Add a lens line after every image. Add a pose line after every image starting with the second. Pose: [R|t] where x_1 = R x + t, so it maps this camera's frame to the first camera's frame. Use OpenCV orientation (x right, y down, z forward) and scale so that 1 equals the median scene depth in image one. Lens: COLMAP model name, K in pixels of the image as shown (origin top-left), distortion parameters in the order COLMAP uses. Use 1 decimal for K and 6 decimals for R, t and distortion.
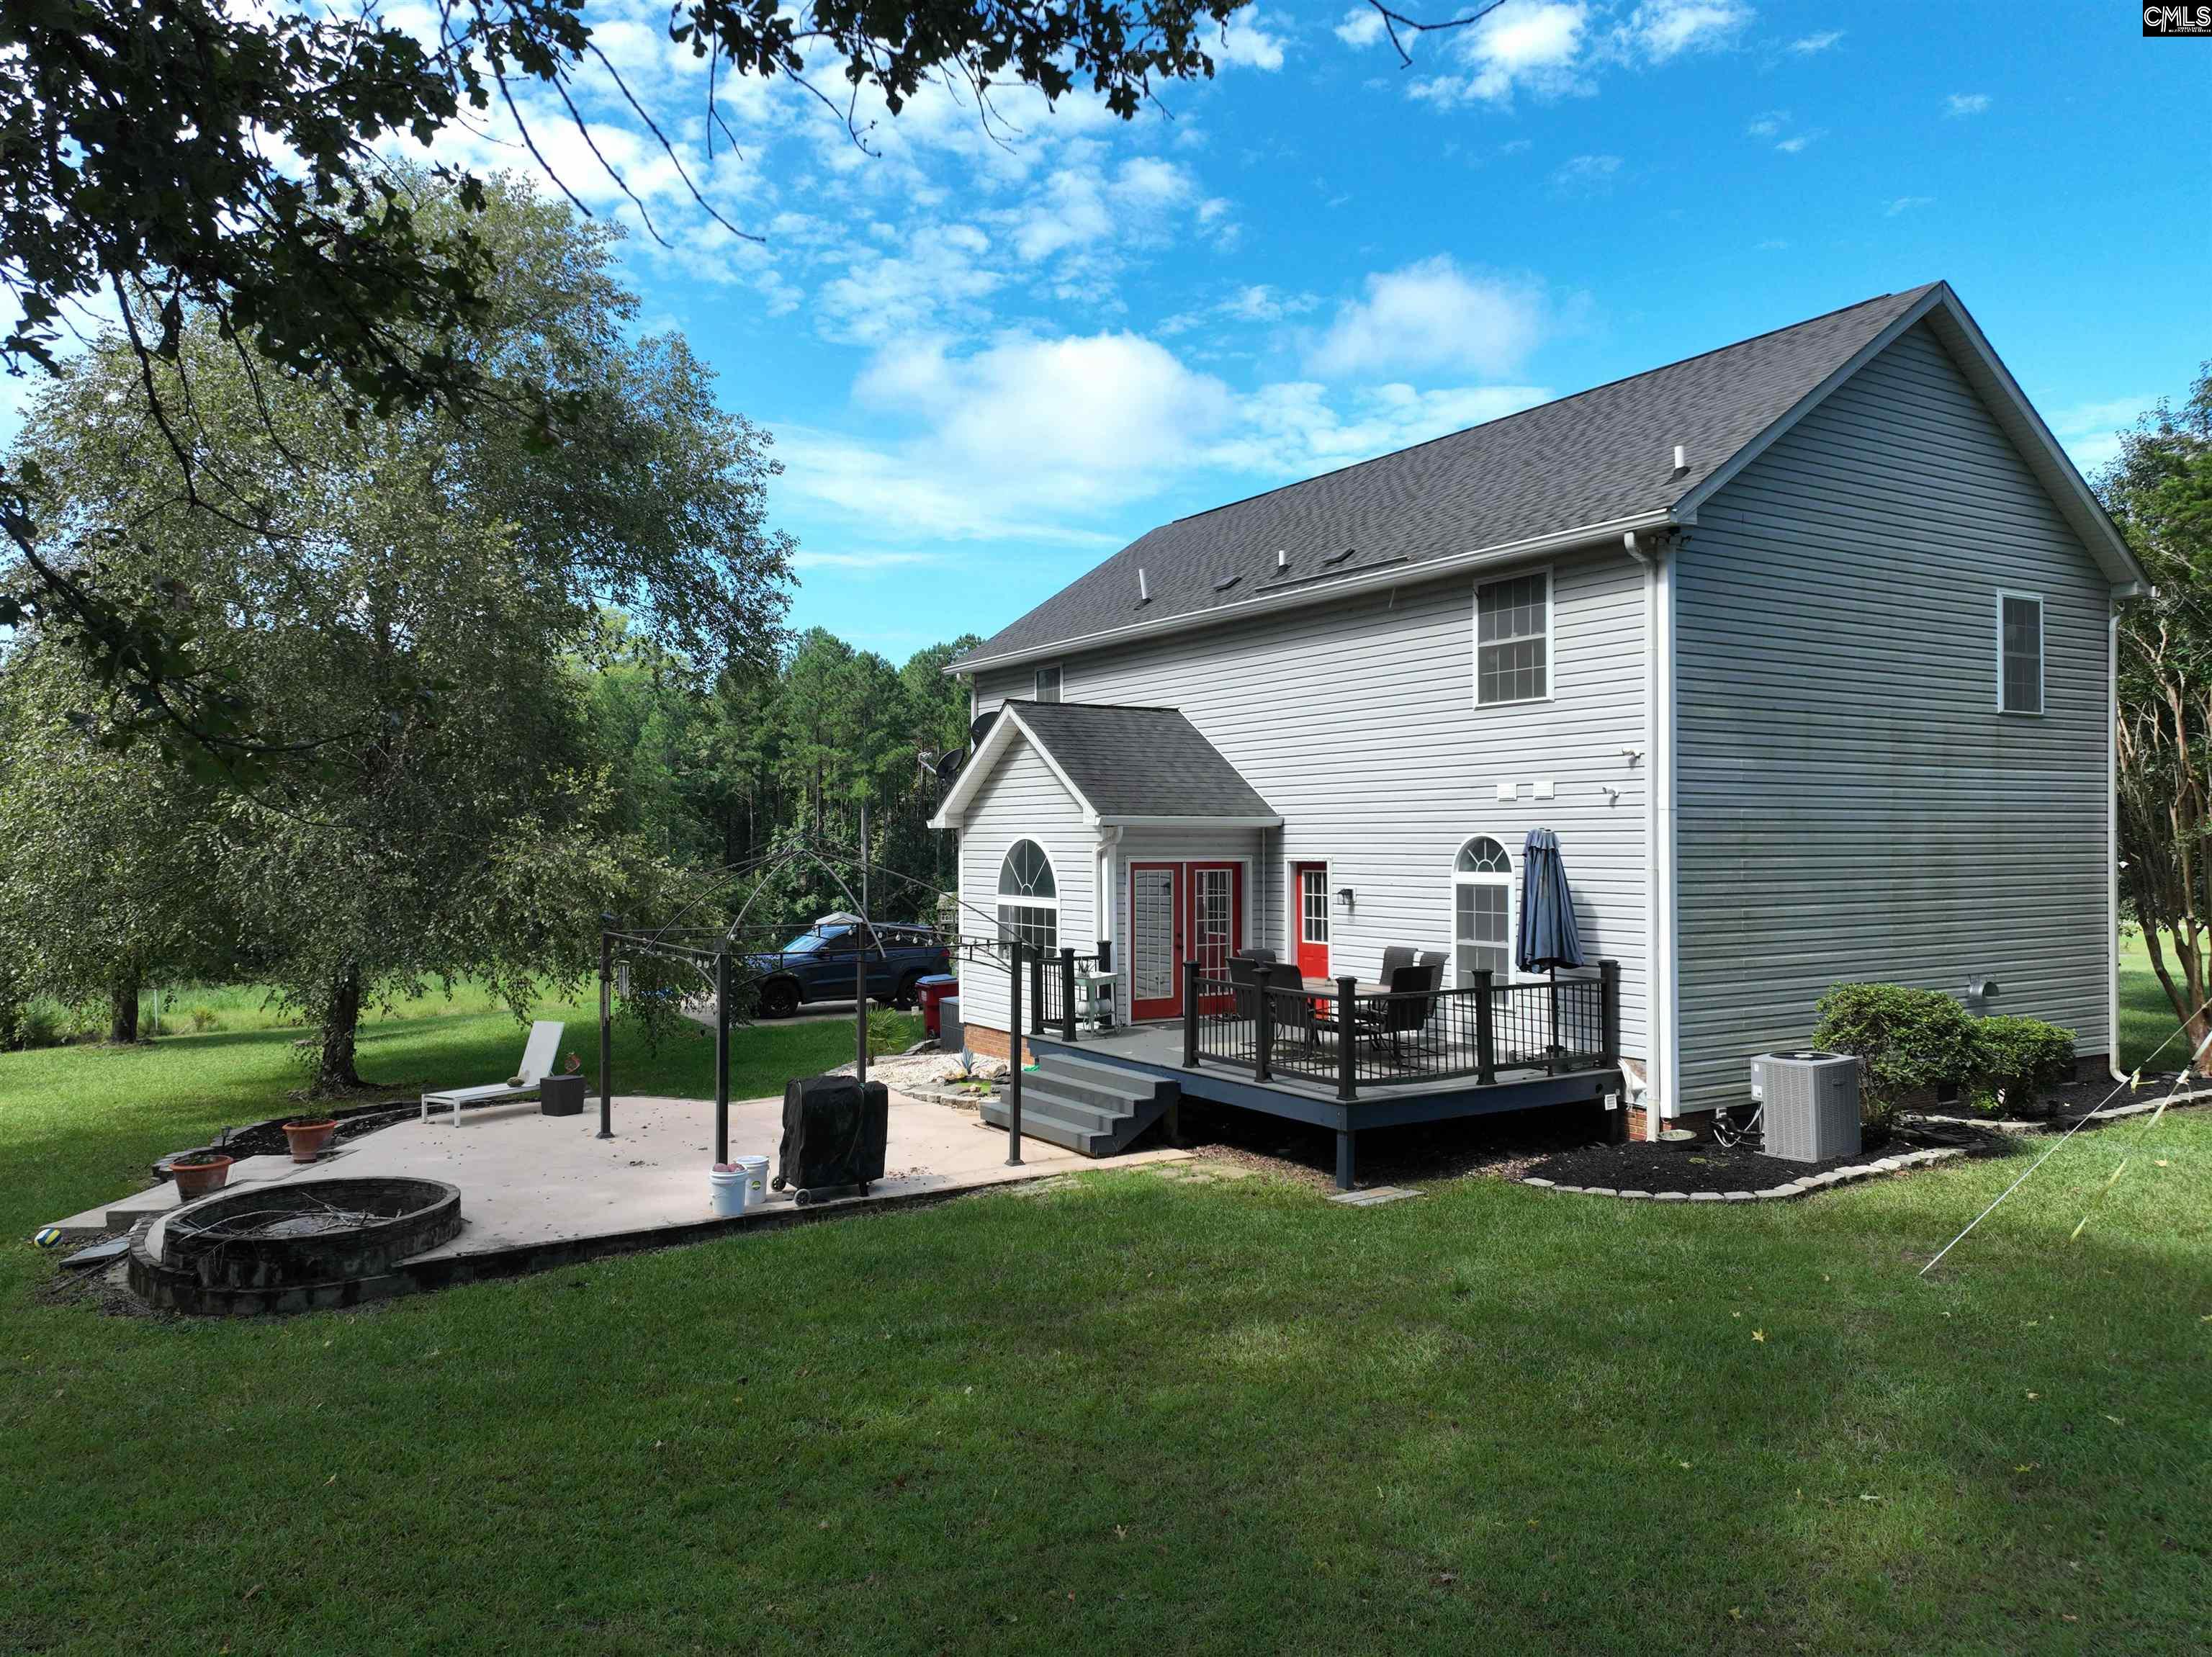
lens RADIAL K [[1542.9, 0, 1106.0], [0, 1542.9, 828.5], [0, 0, 1]] dist [0.008410, 0.011757]
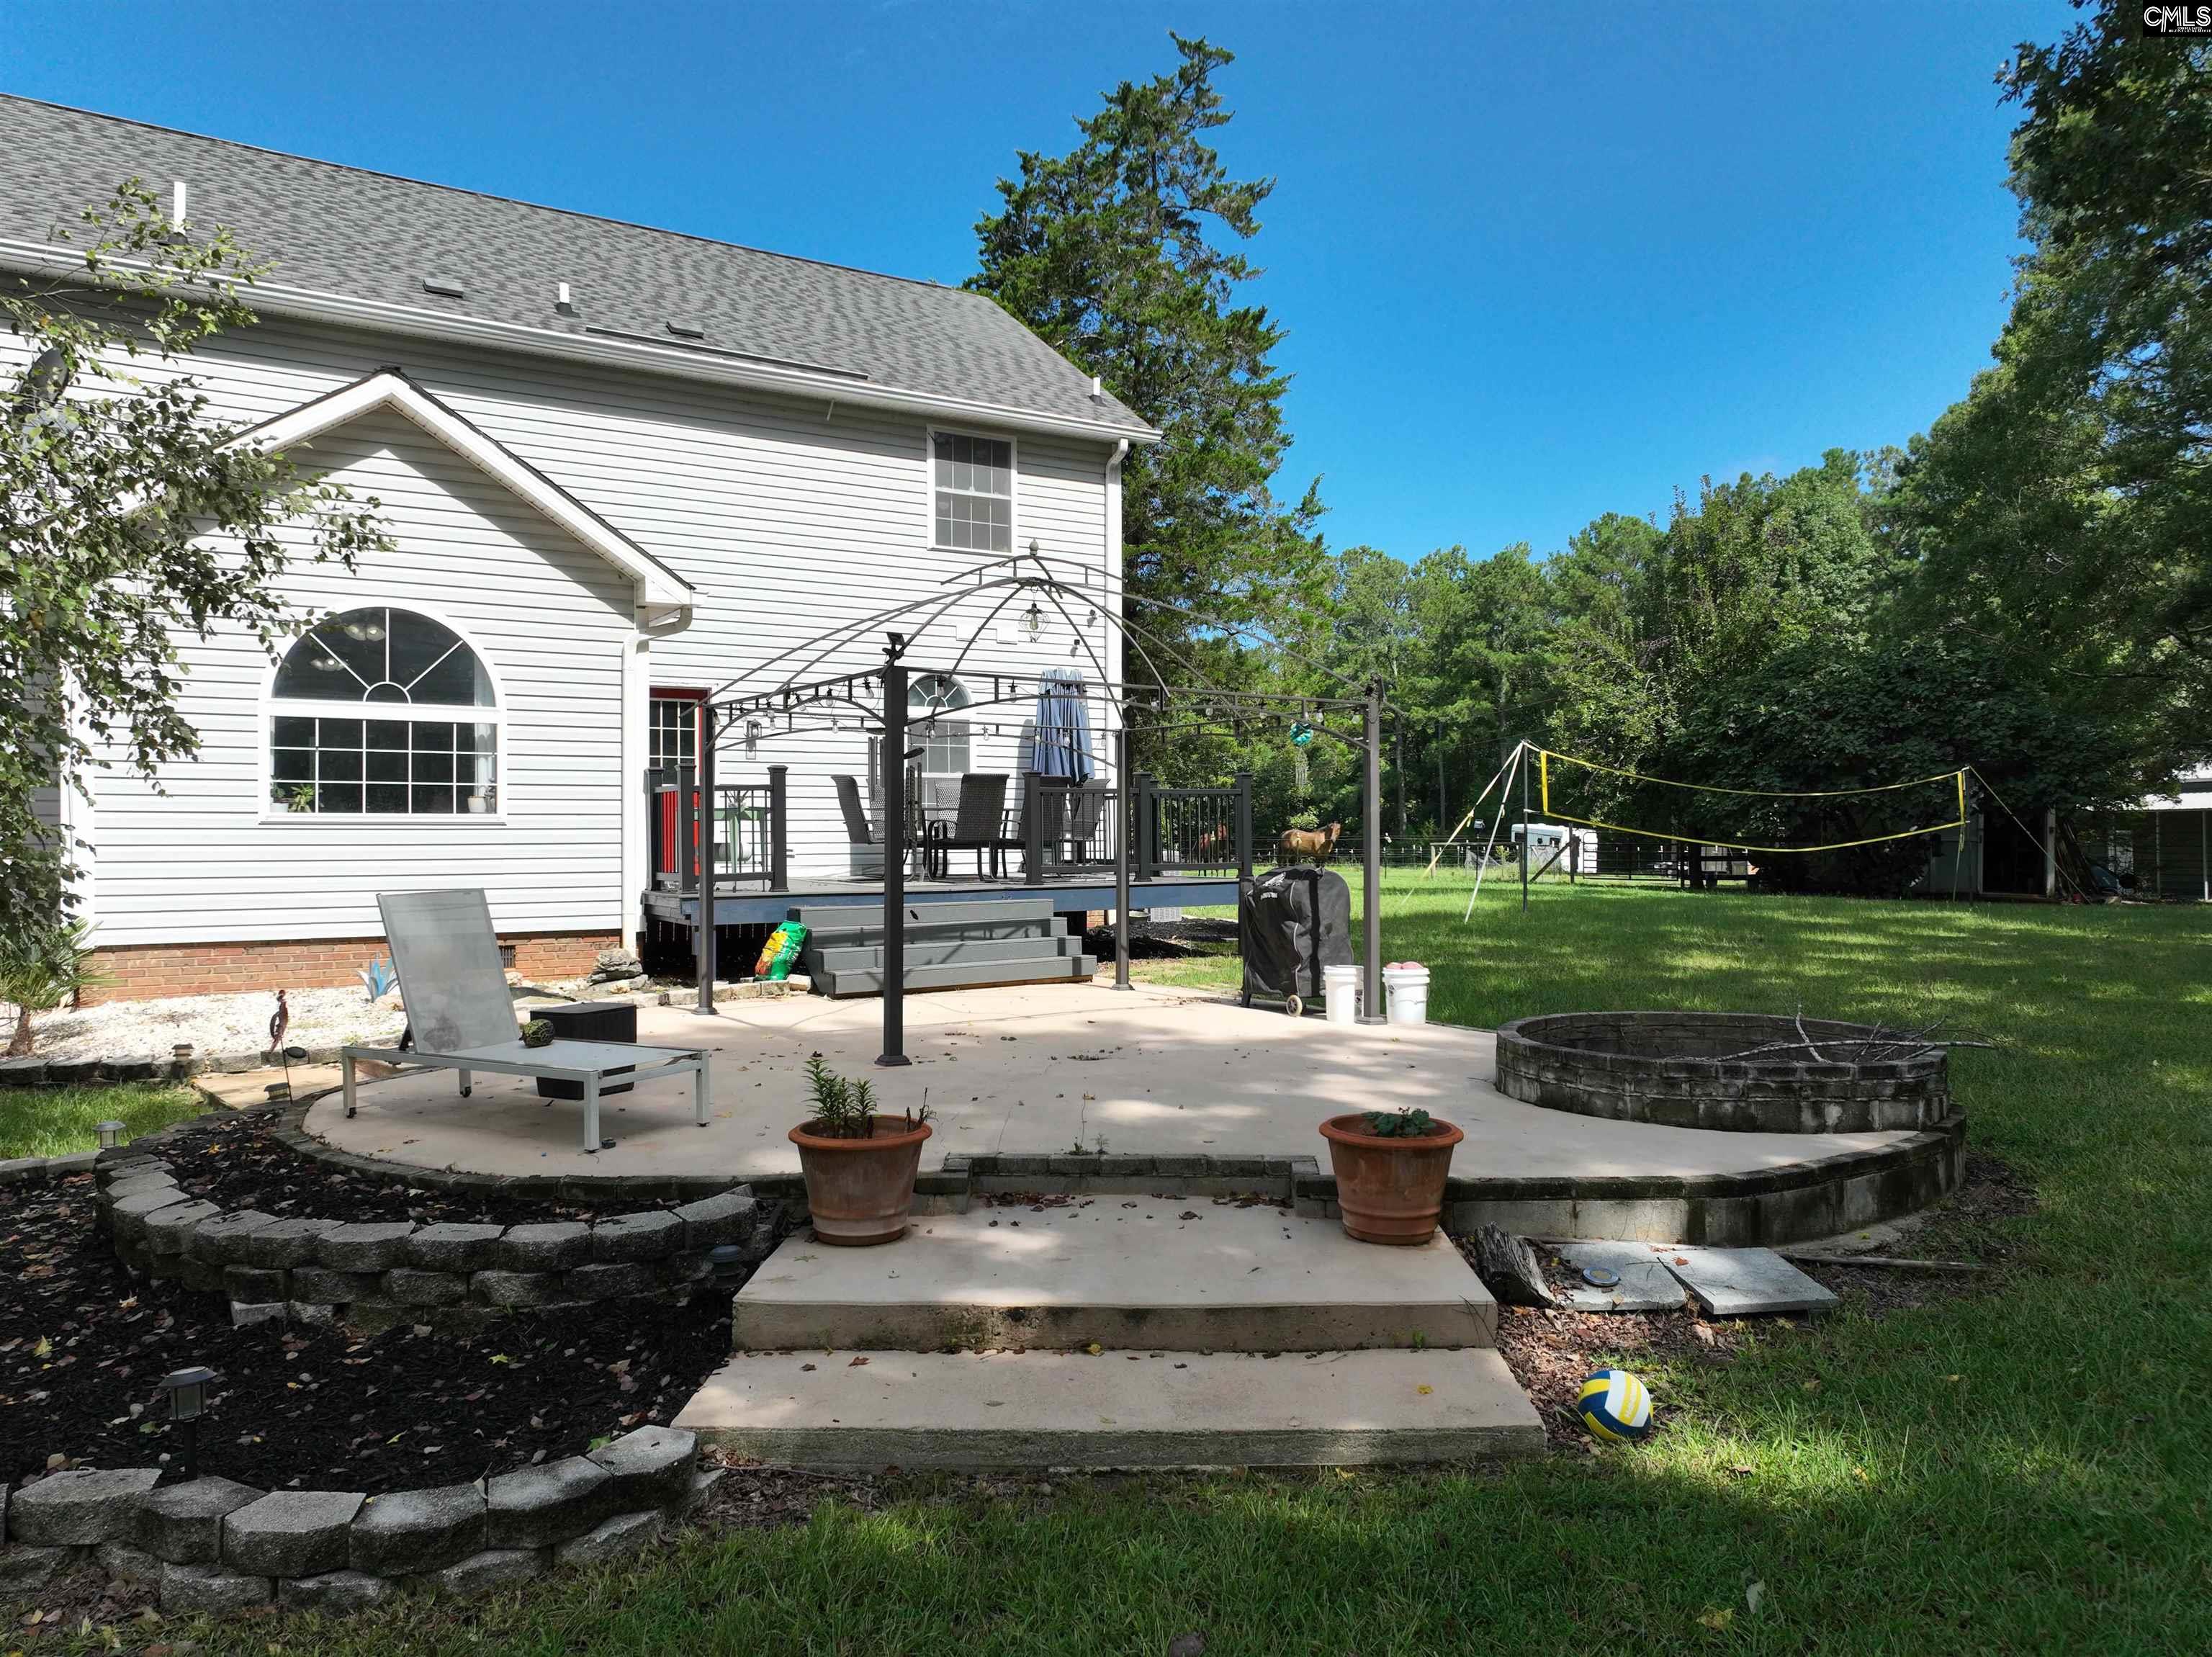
lens RADIAL K [[1542.9, 0, 1106.0], [0, 1542.9, 828.5], [0, 0, 1]] dist [0.008410, 0.011757]
pose [[0.011386, 0.008211, 0.999901, -0.796596], [-0.005197, 0.999953, -0.008152, 0.118333], [-0.999922, -0.005103, 0.011428, 0.869608]]
